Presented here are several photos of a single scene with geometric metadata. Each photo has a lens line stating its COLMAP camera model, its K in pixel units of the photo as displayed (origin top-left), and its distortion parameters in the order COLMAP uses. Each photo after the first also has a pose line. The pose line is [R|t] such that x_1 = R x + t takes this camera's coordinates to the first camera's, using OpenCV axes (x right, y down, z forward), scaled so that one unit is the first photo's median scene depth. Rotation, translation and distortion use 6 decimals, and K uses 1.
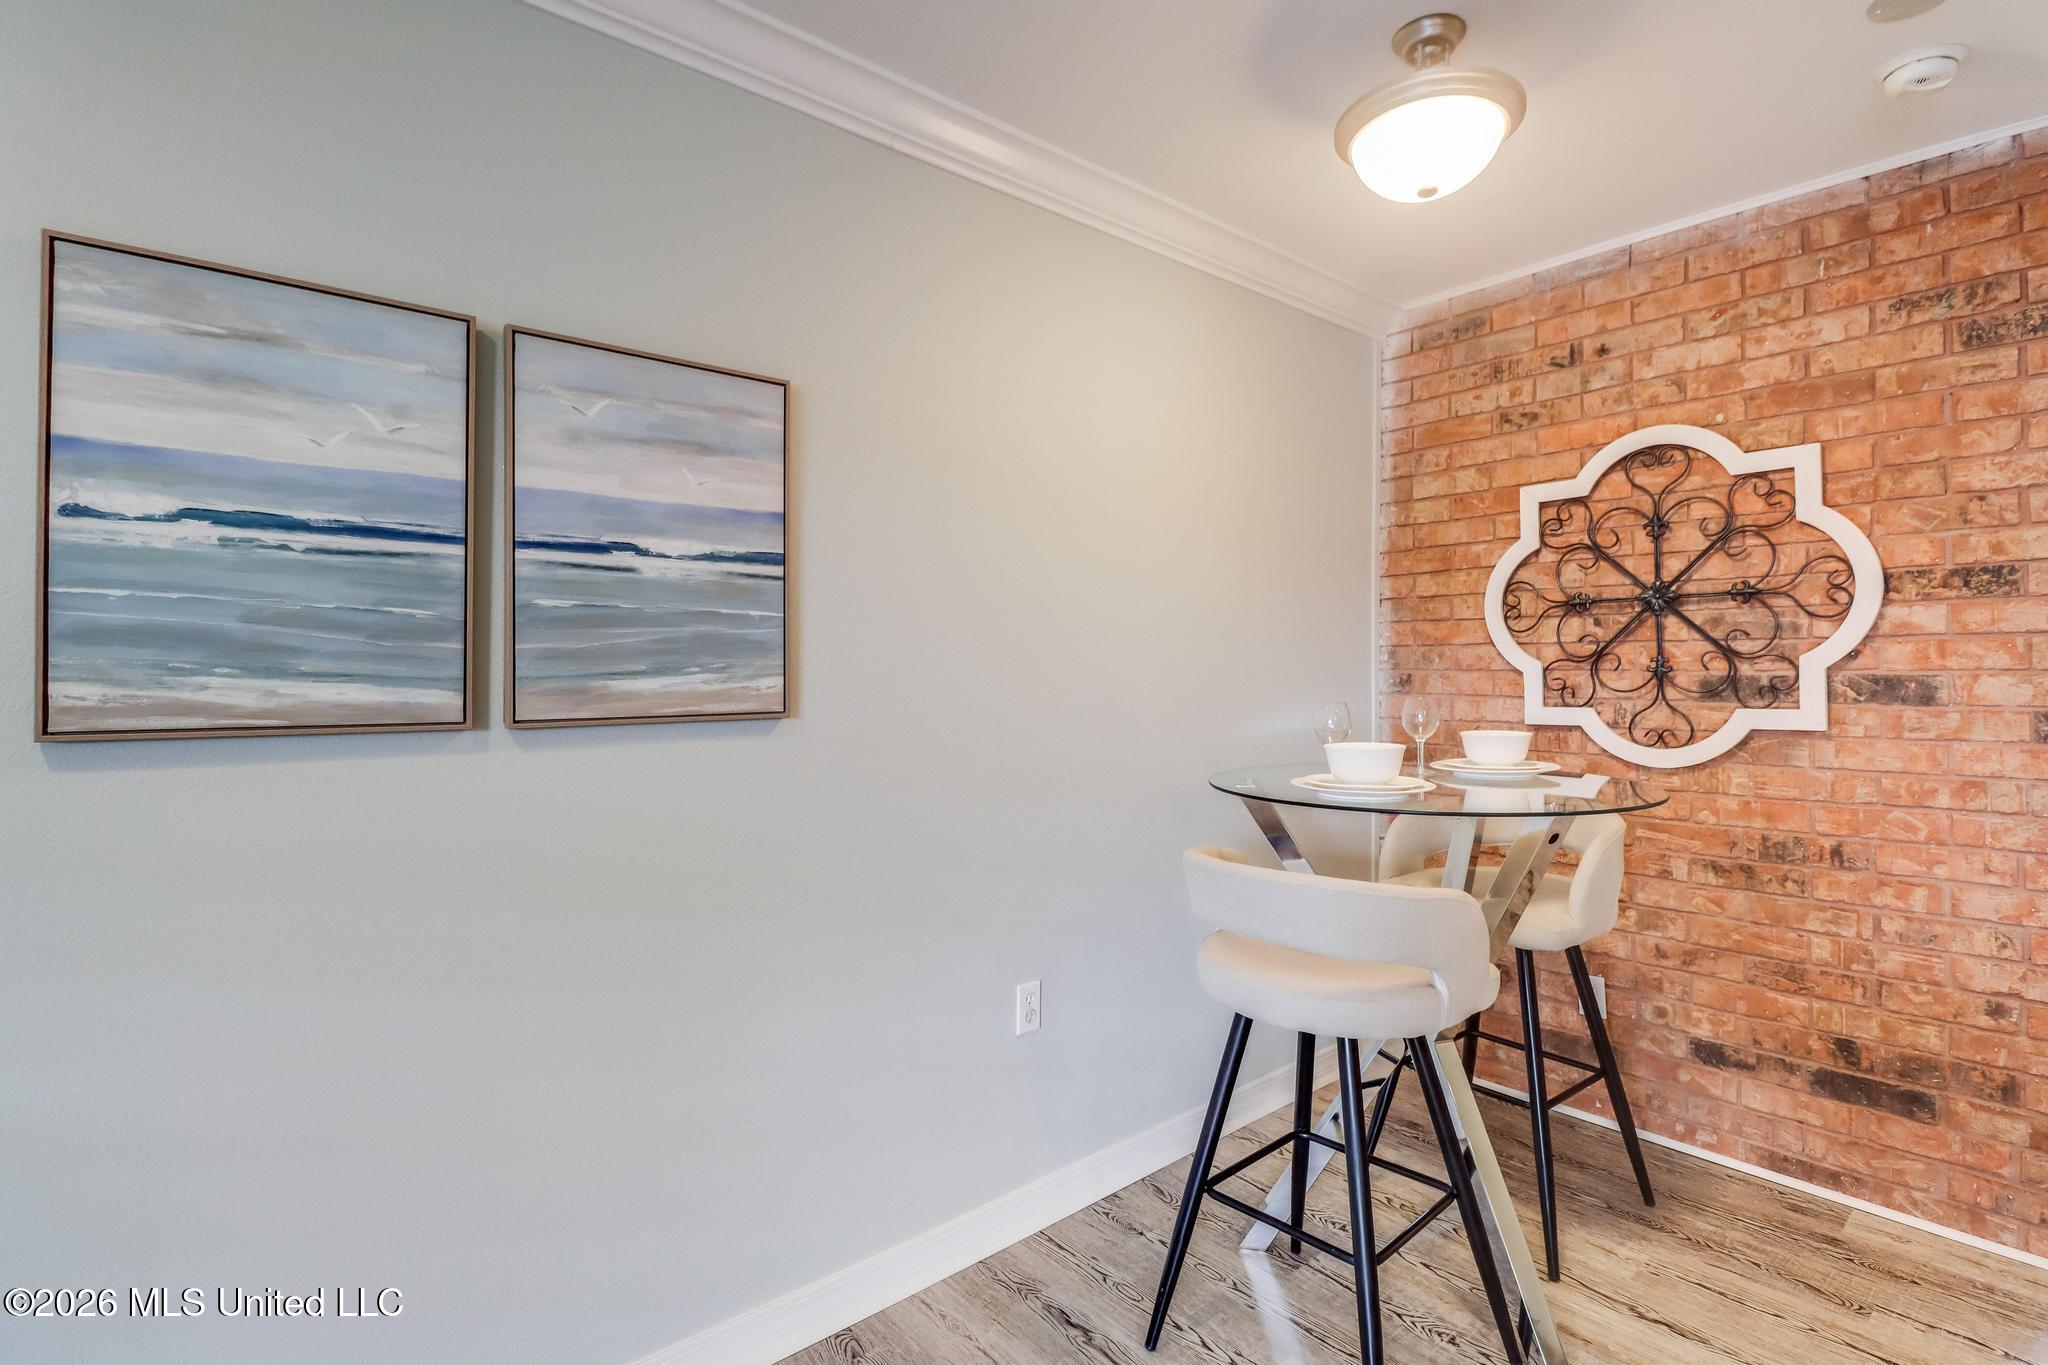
lens RADIAL K [[970.5, 0, 1004.6], [0, 970.5, 664.2], [0, 0, 1]] dist [0.001103, -0.010329]
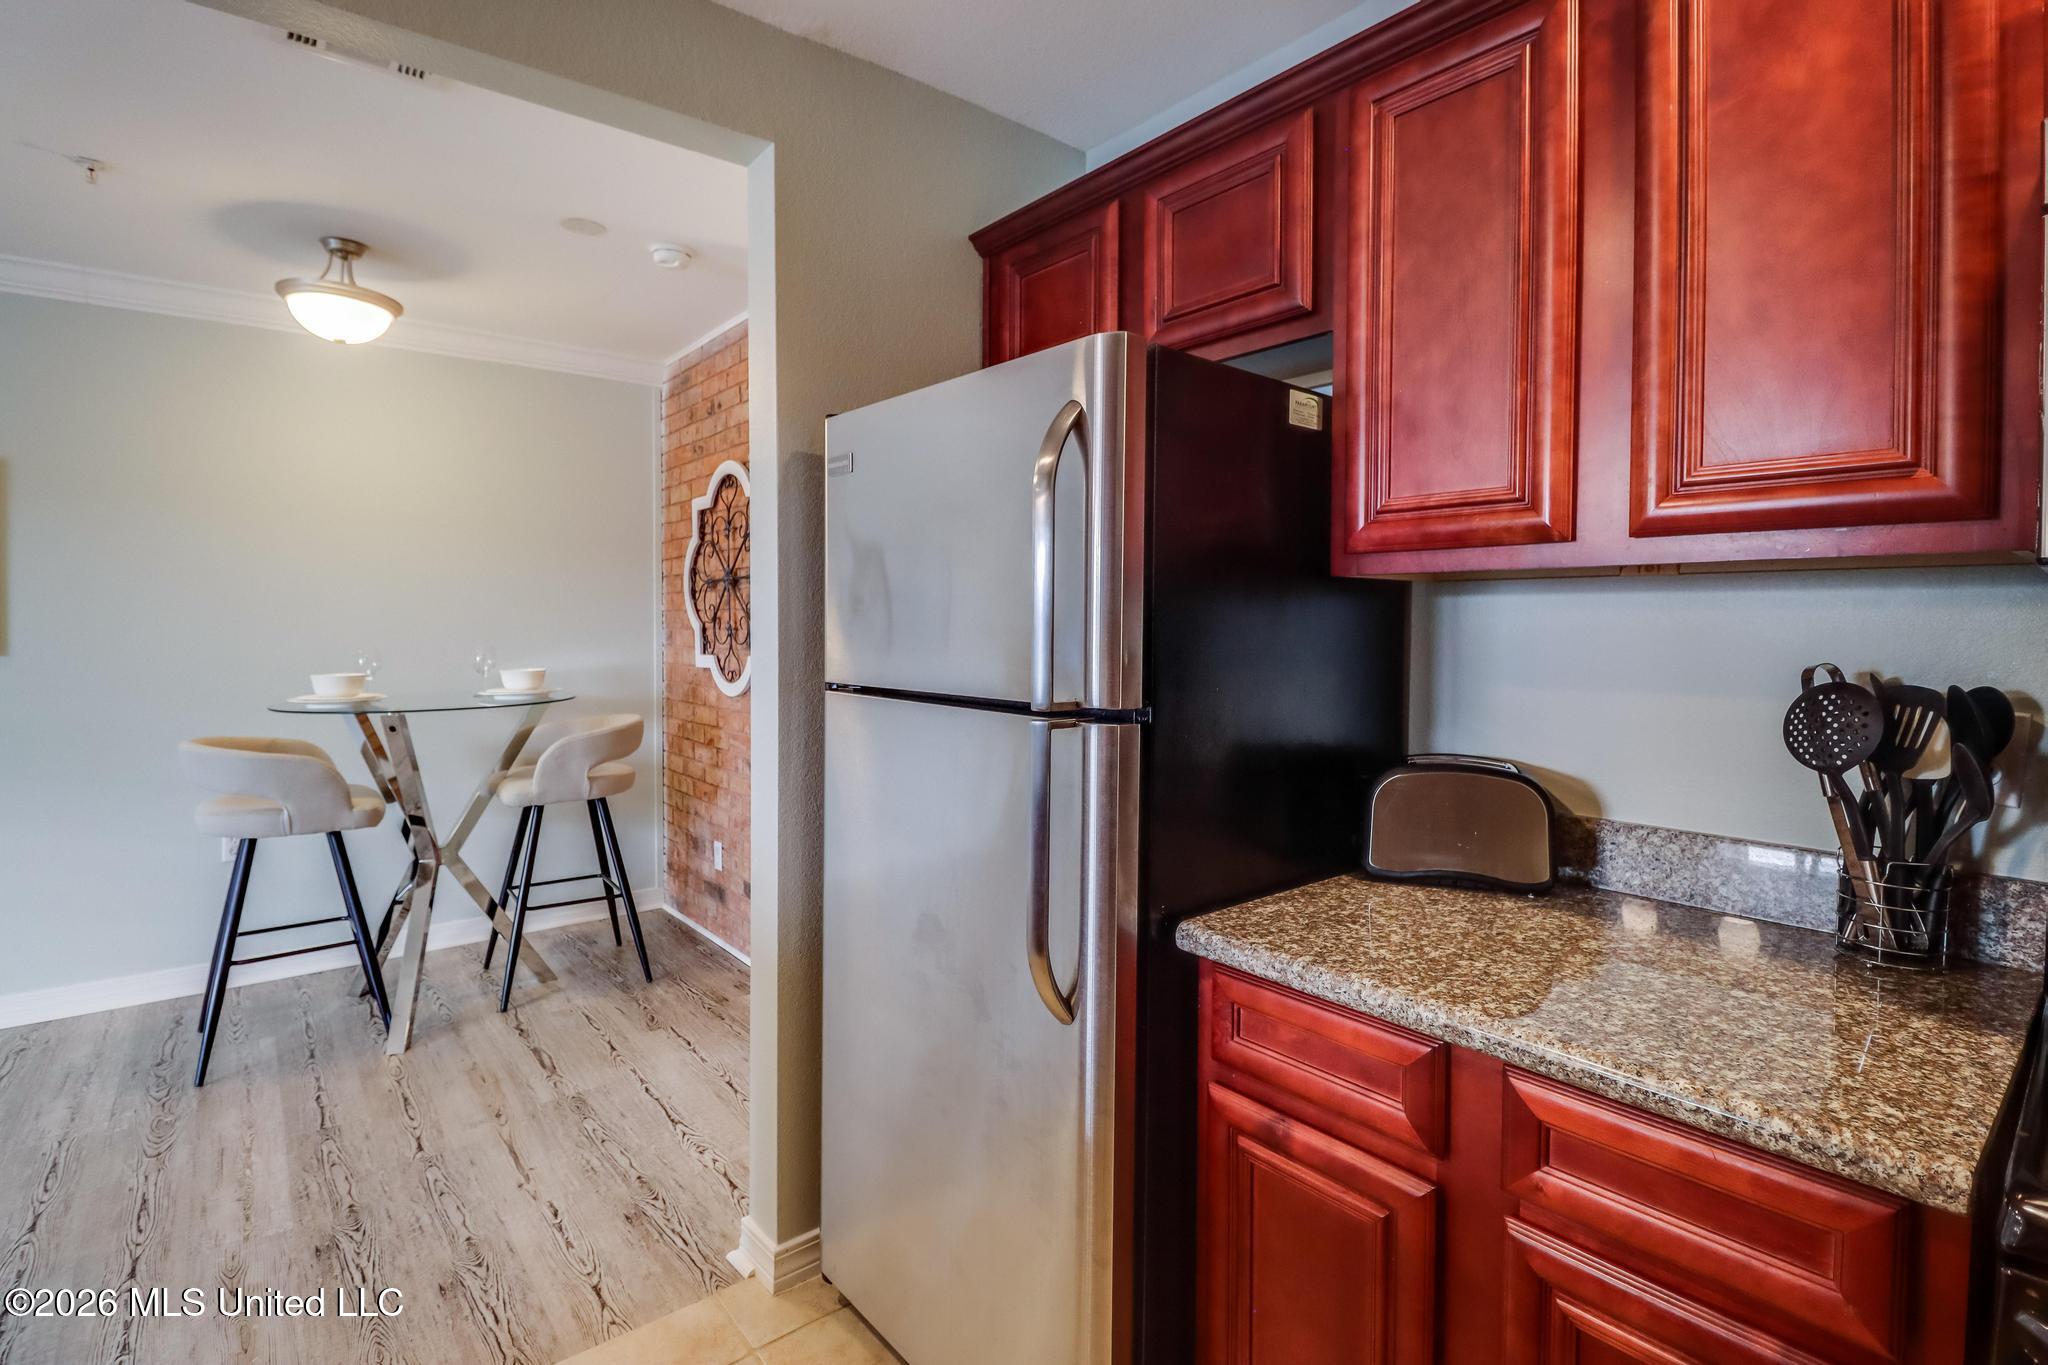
lens RADIAL K [[970.5, 0, 1004.6], [0, 970.5, 664.2], [0, 0, 1]] dist [0.001103, -0.010329]
pose [[0.999216, -0.001393, -0.039576, 1.140043], [0.003148, 0.999013, 0.044311, -0.005534], [0.039475, -0.044400, 0.998234, -0.427483]]
